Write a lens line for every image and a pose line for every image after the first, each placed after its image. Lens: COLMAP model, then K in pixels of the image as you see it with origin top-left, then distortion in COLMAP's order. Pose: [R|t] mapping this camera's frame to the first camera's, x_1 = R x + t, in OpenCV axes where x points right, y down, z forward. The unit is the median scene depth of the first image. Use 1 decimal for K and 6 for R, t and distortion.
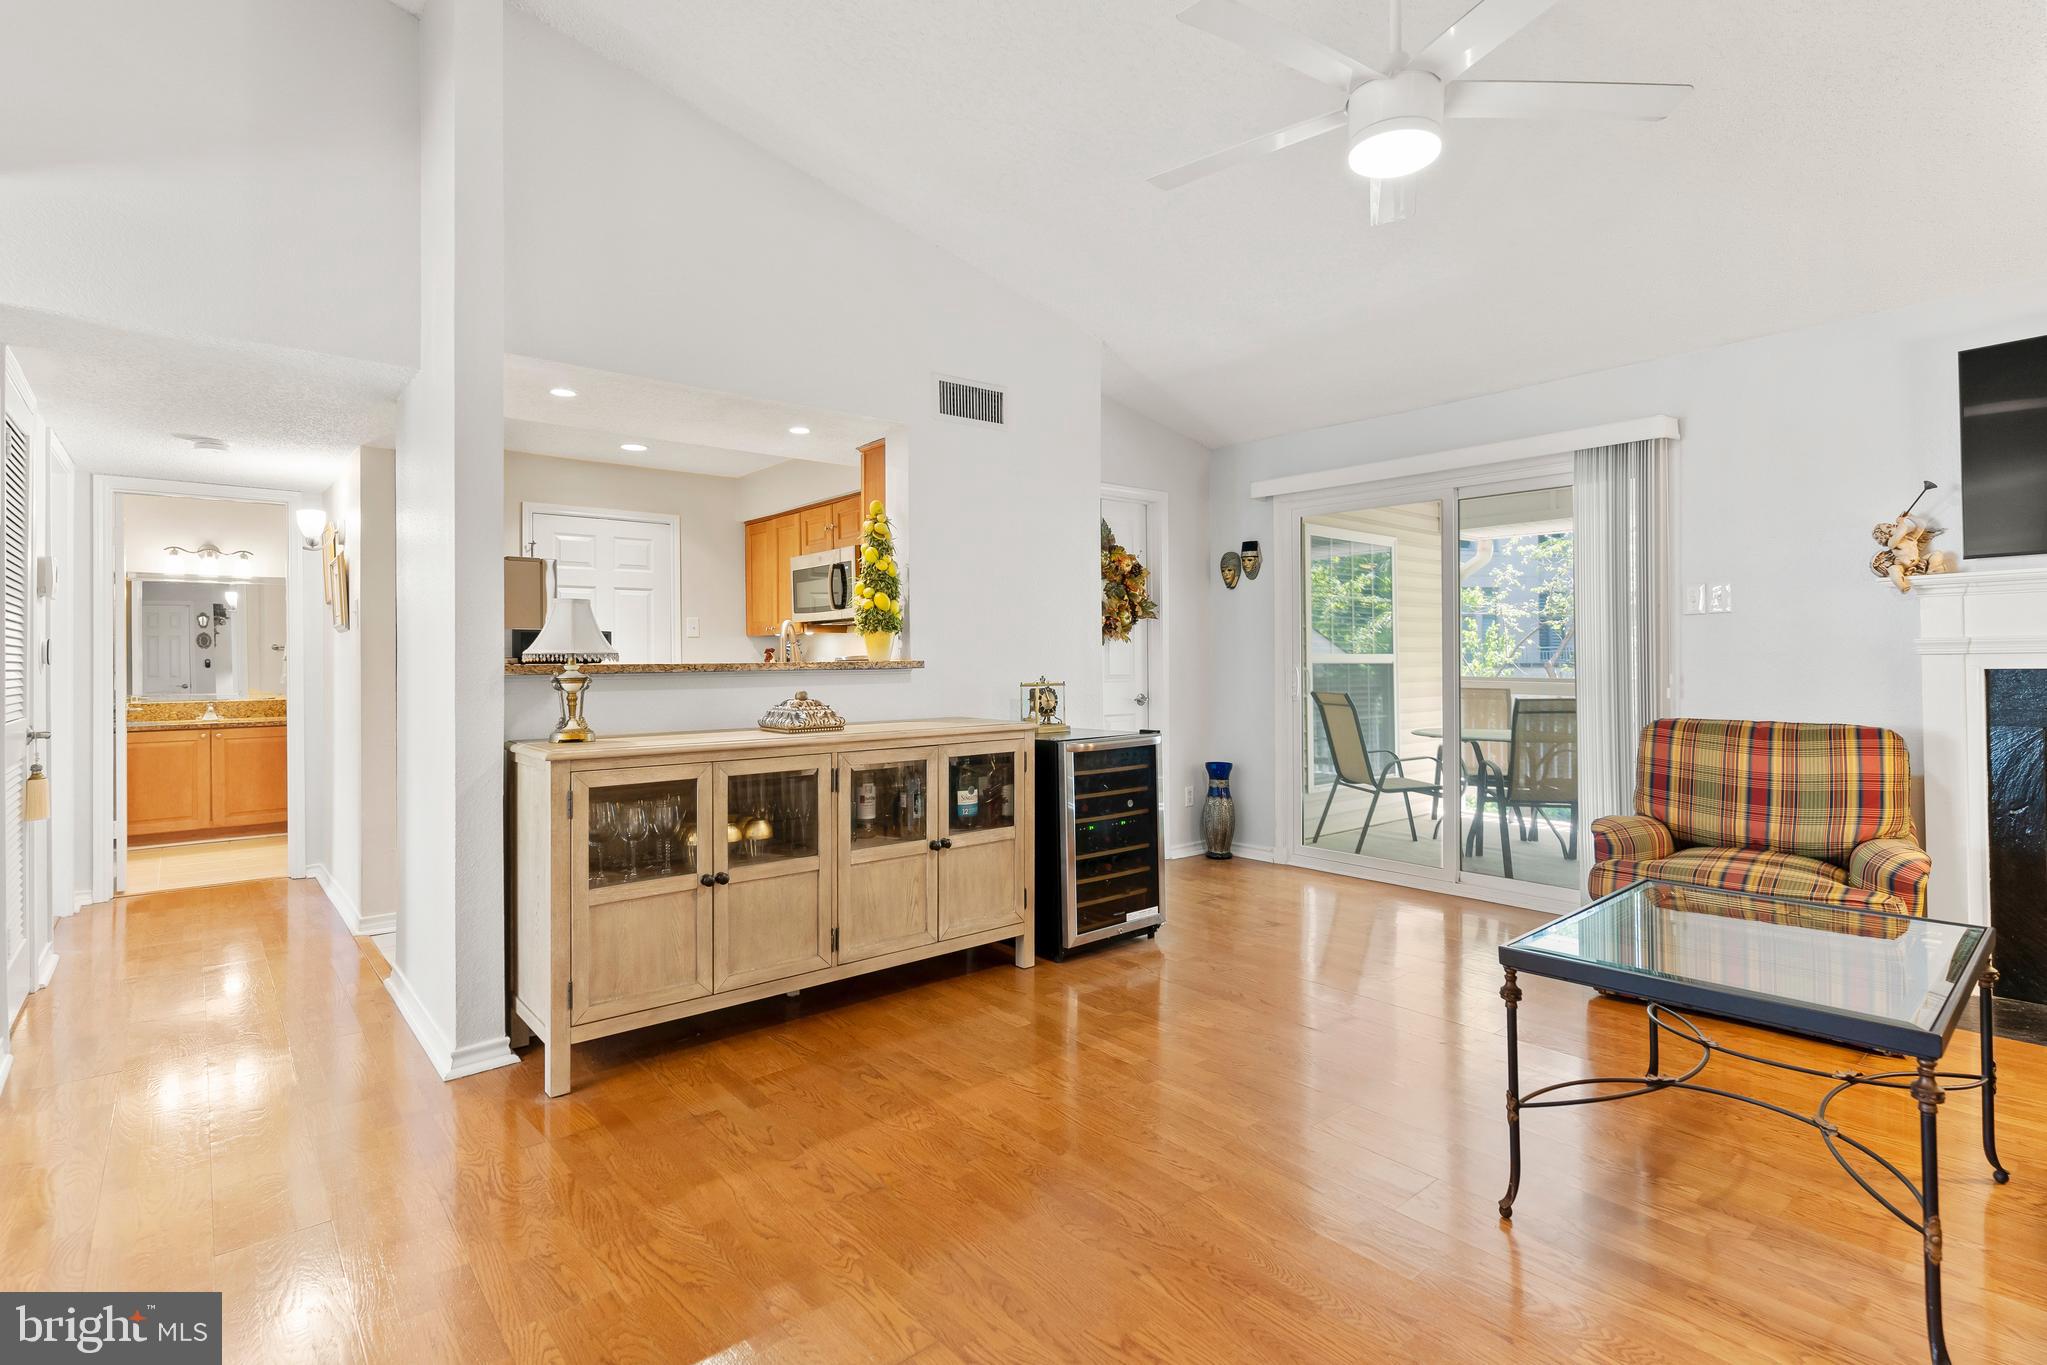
lens RADIAL K [[983.8, 0, 1022.3], [0, 983.8, 650.3], [0, 0, 1]] dist [0.003333, 0.000417]
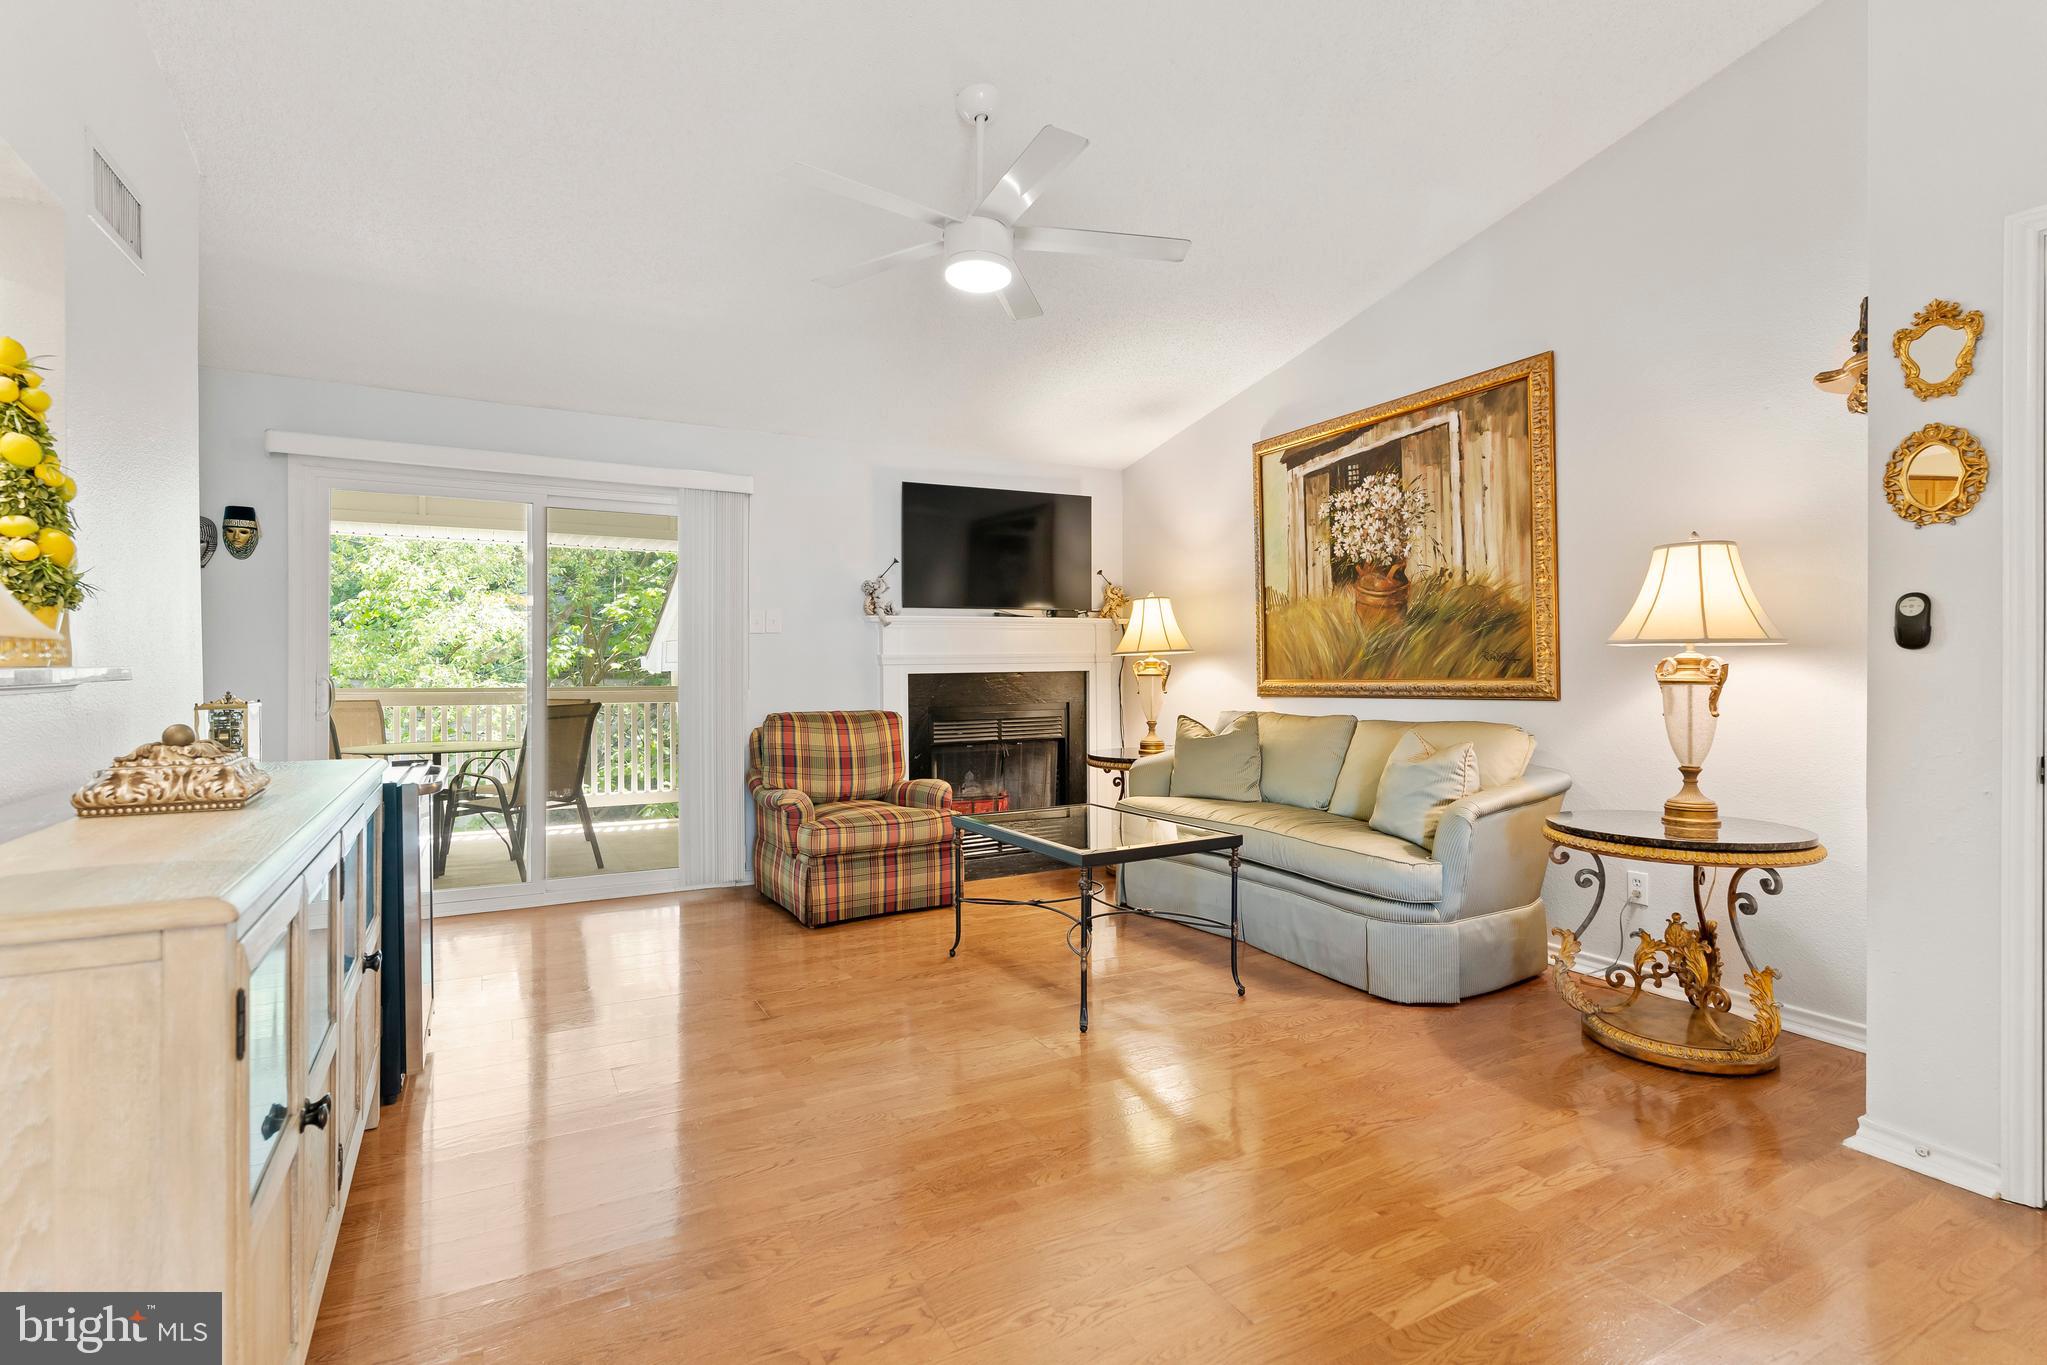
lens RADIAL K [[972.4, 0, 1015.1], [0, 972.4, 661.2], [0, 0, 1]] dist [-0.001414, -0.000644]
pose [[0.205152, 0.009635, 0.978683, -0.576522], [-0.008590, 0.999931, -0.008044, 0.008837], [-0.978692, -0.006757, 0.205220, 0.458053]]
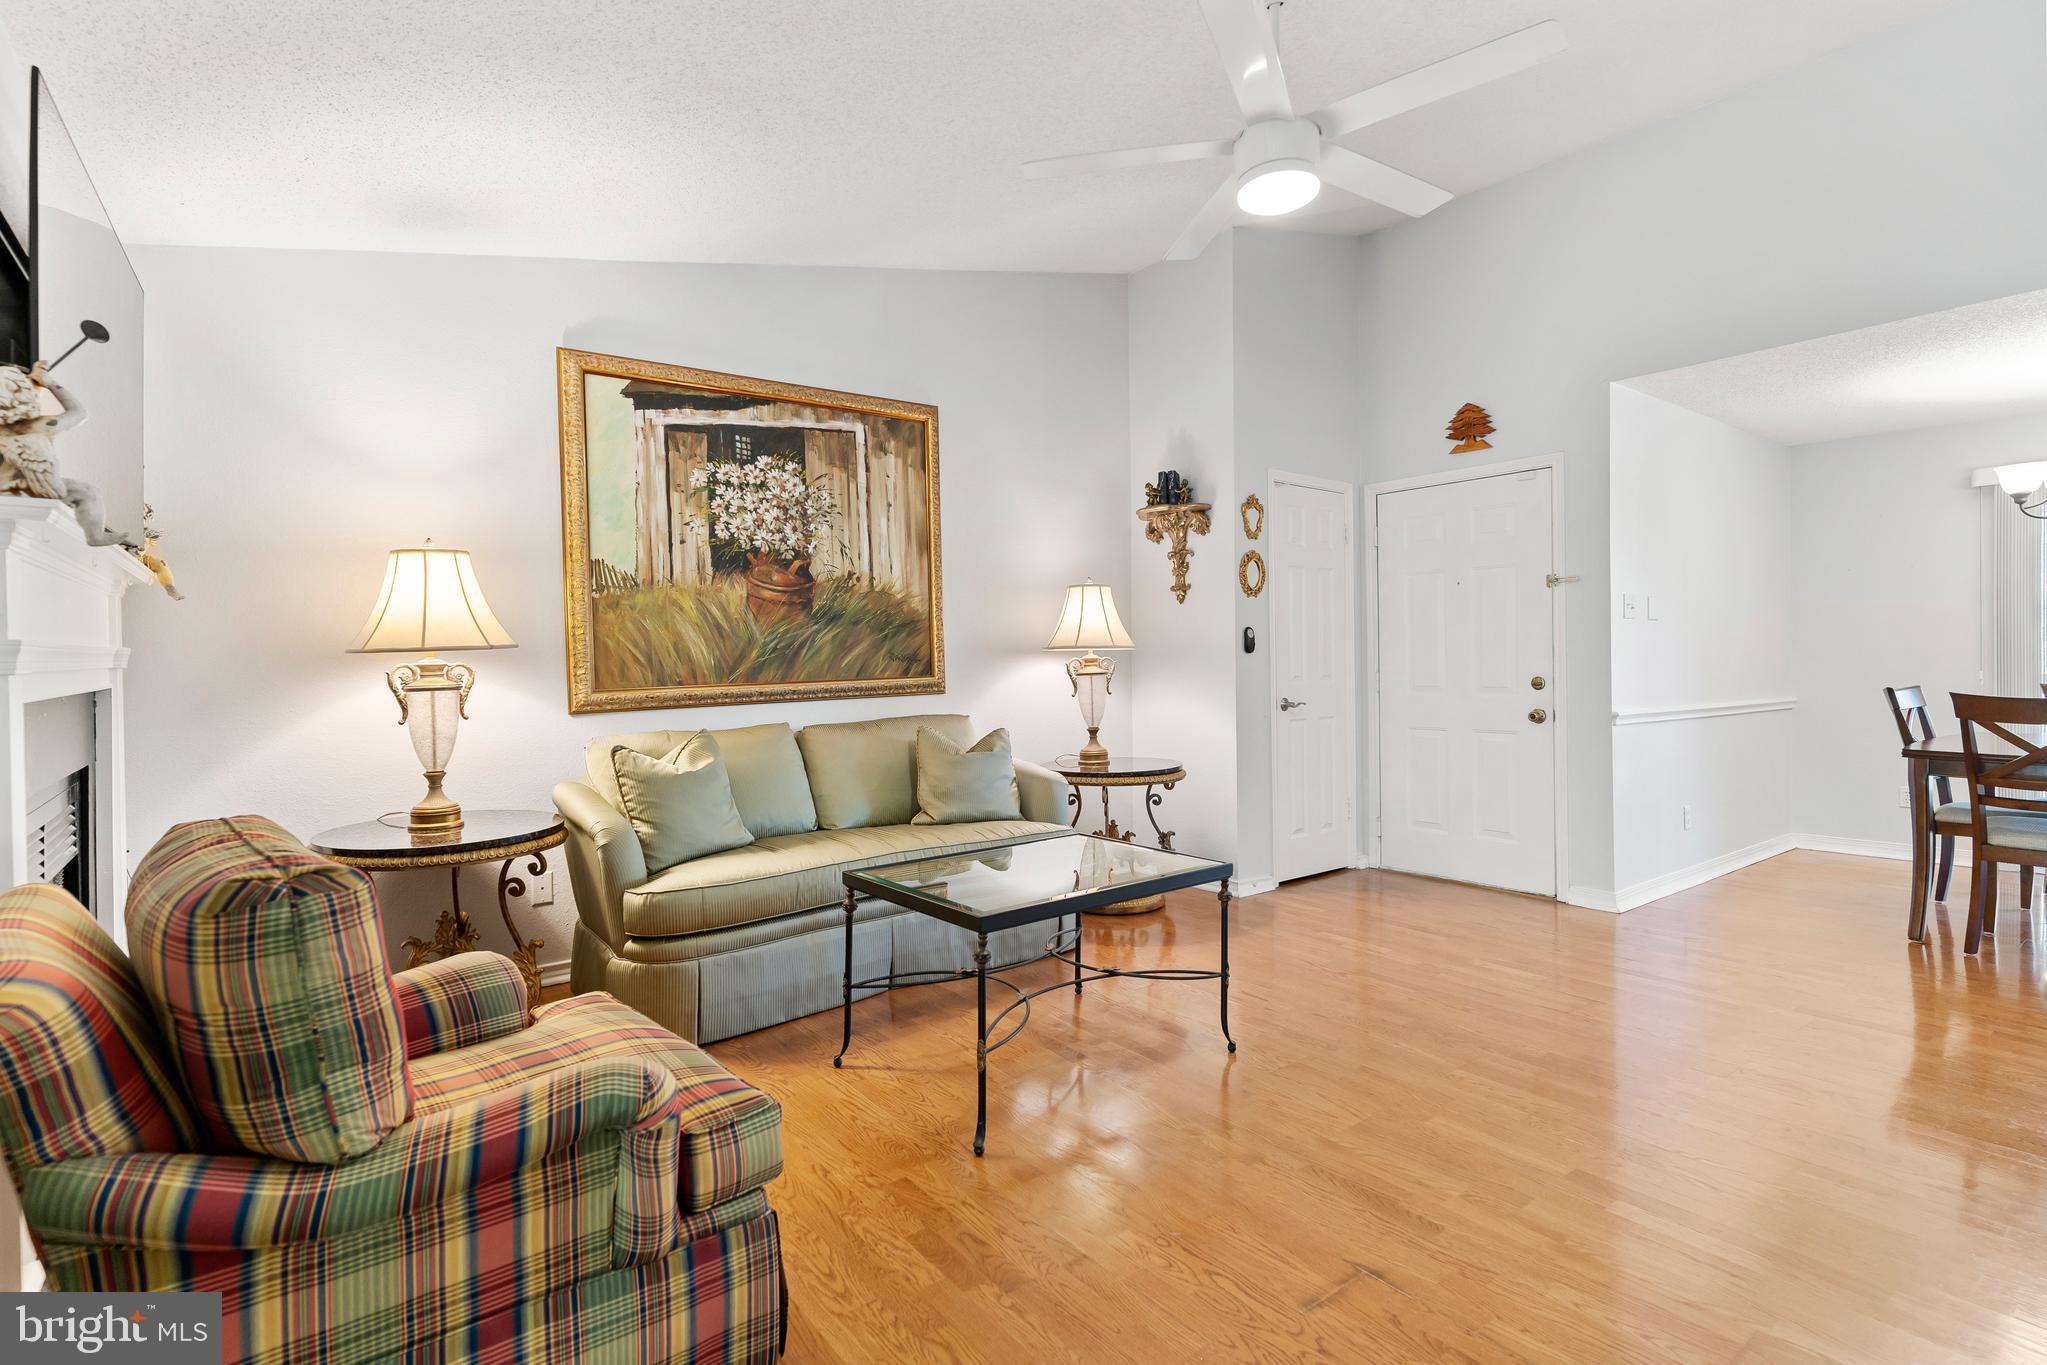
lens RADIAL K [[944.0, 0, 1023.5], [0, 944.0, 682.5], [0, 0, 1]] dist [-0.028264, 0.000330]
pose [[-0.998503, 0.018136, 0.051602, 0.408195], [0.018829, 0.999739, 0.012963, 0.009543], [-0.051354, 0.013915, -0.998584, 1.358759]]
